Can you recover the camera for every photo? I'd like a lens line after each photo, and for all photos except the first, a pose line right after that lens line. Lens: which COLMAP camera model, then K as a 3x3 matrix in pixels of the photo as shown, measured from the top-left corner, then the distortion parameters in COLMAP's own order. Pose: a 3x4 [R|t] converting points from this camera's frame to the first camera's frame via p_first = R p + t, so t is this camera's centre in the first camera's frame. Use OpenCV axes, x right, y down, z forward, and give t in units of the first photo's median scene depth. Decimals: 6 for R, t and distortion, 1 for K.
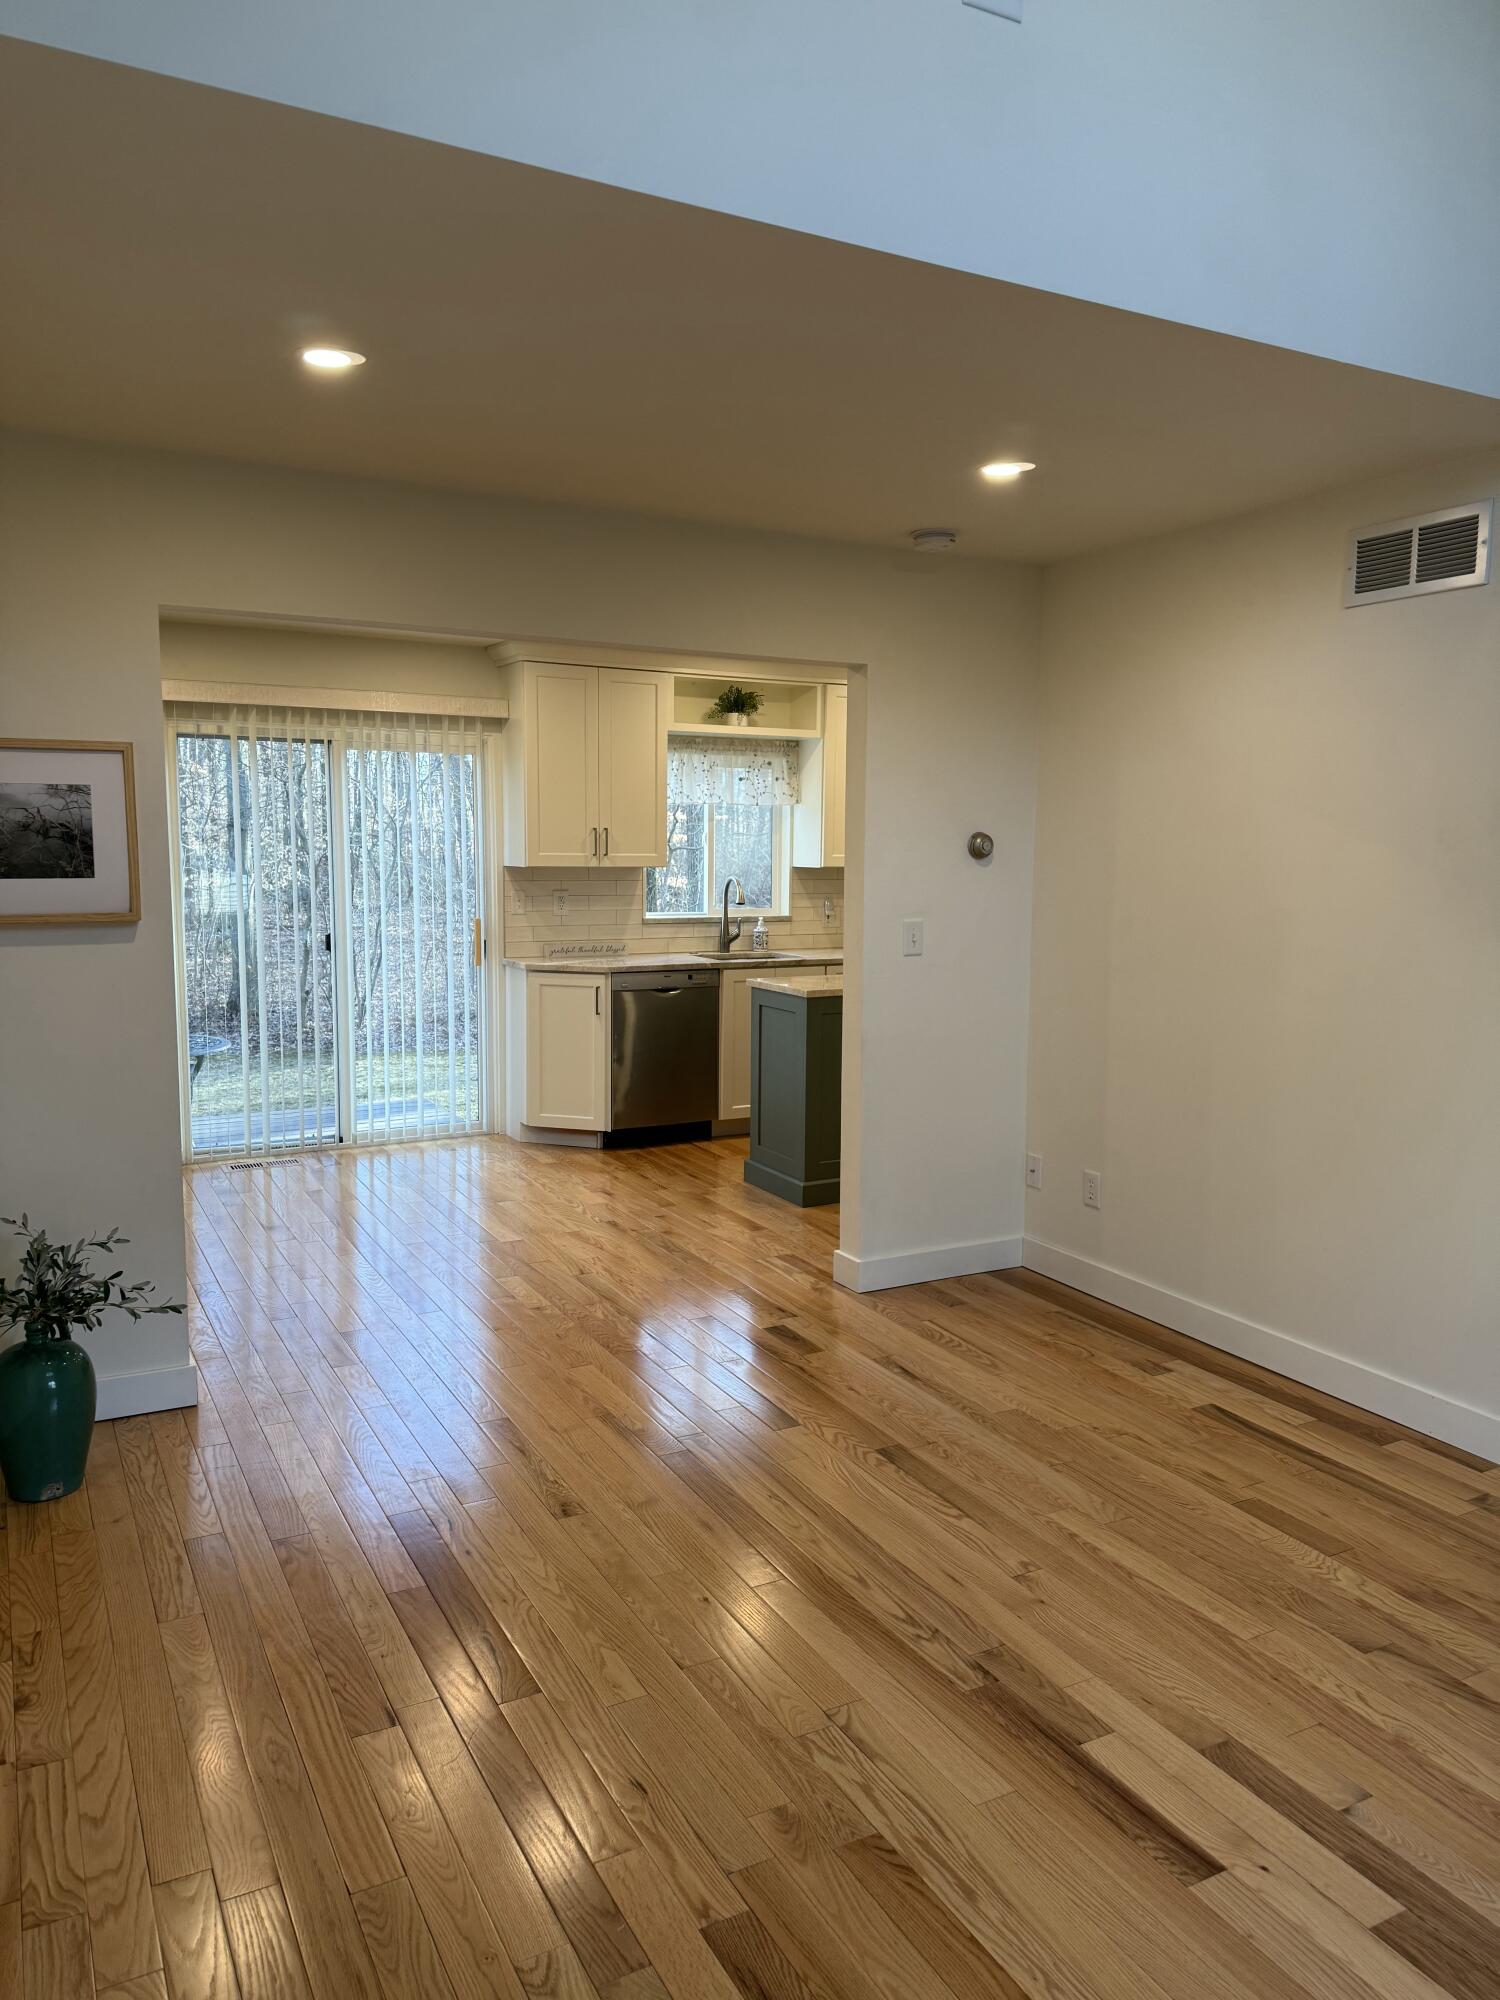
lens RADIAL K [[1415.1, 0, 745.6], [0, 1415.1, 1061.1], [0, 0, 1]] dist [0.057157, -0.076087]
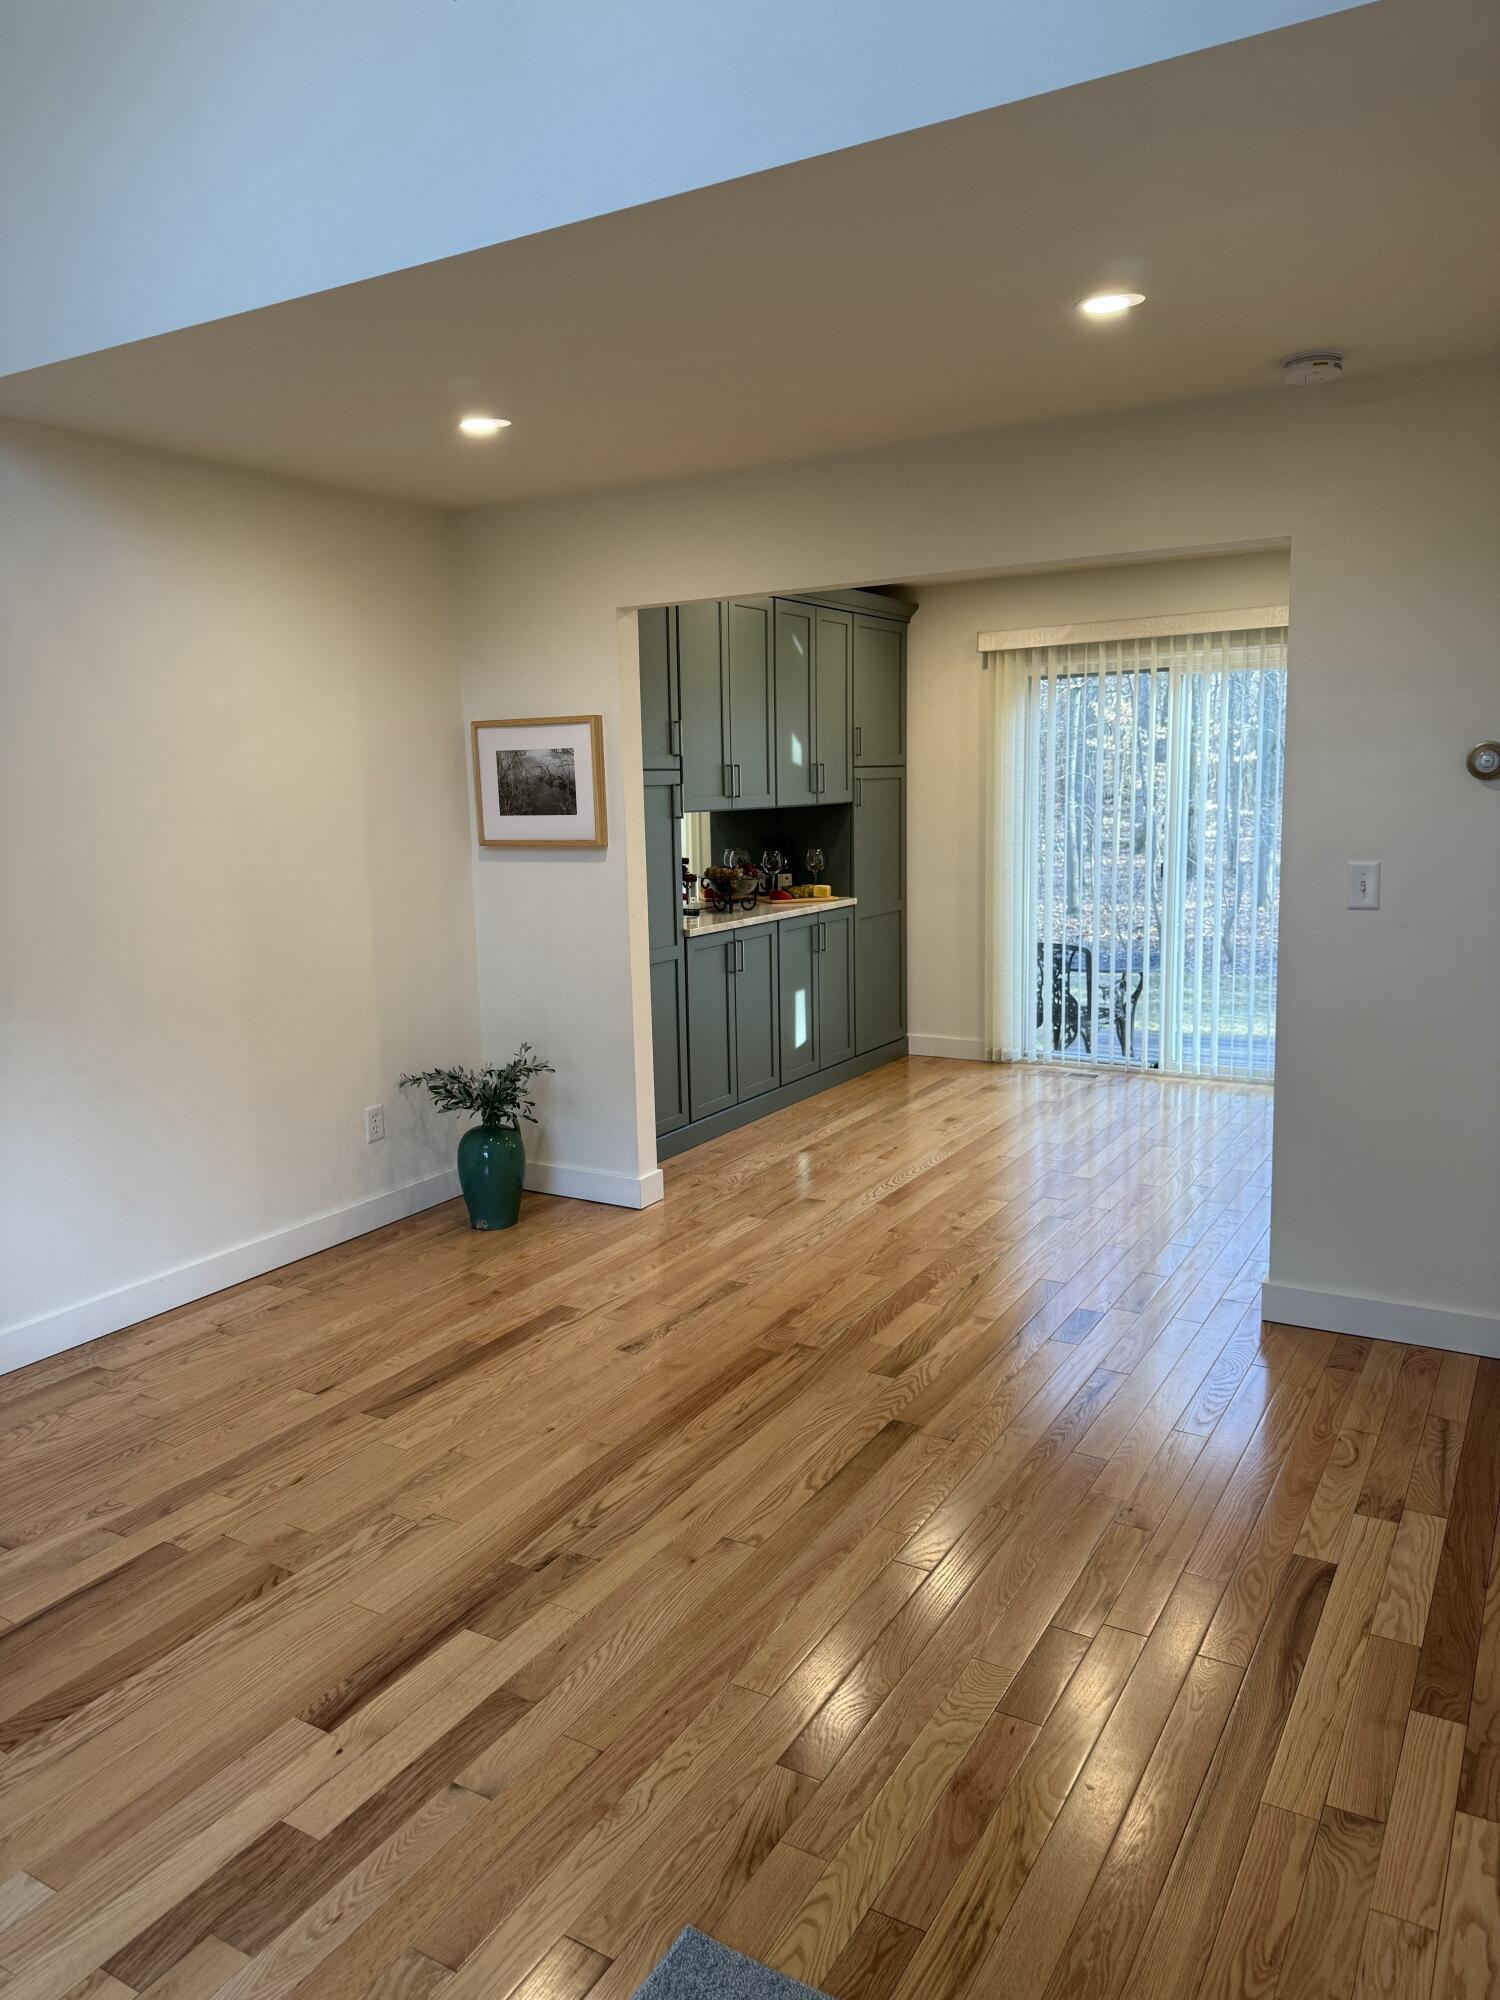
lens RADIAL K [[1410.8, 0, 712.8], [0, 1410.8, 1031.4], [0, 0, 1]] dist [0.129876, -0.241279]
pose [[0.500665, 0.131532, -0.855590, 0.843424], [-0.102419, 0.990447, 0.092332, -0.060180], [0.859561, 0.041401, 0.509353, 0.419066]]
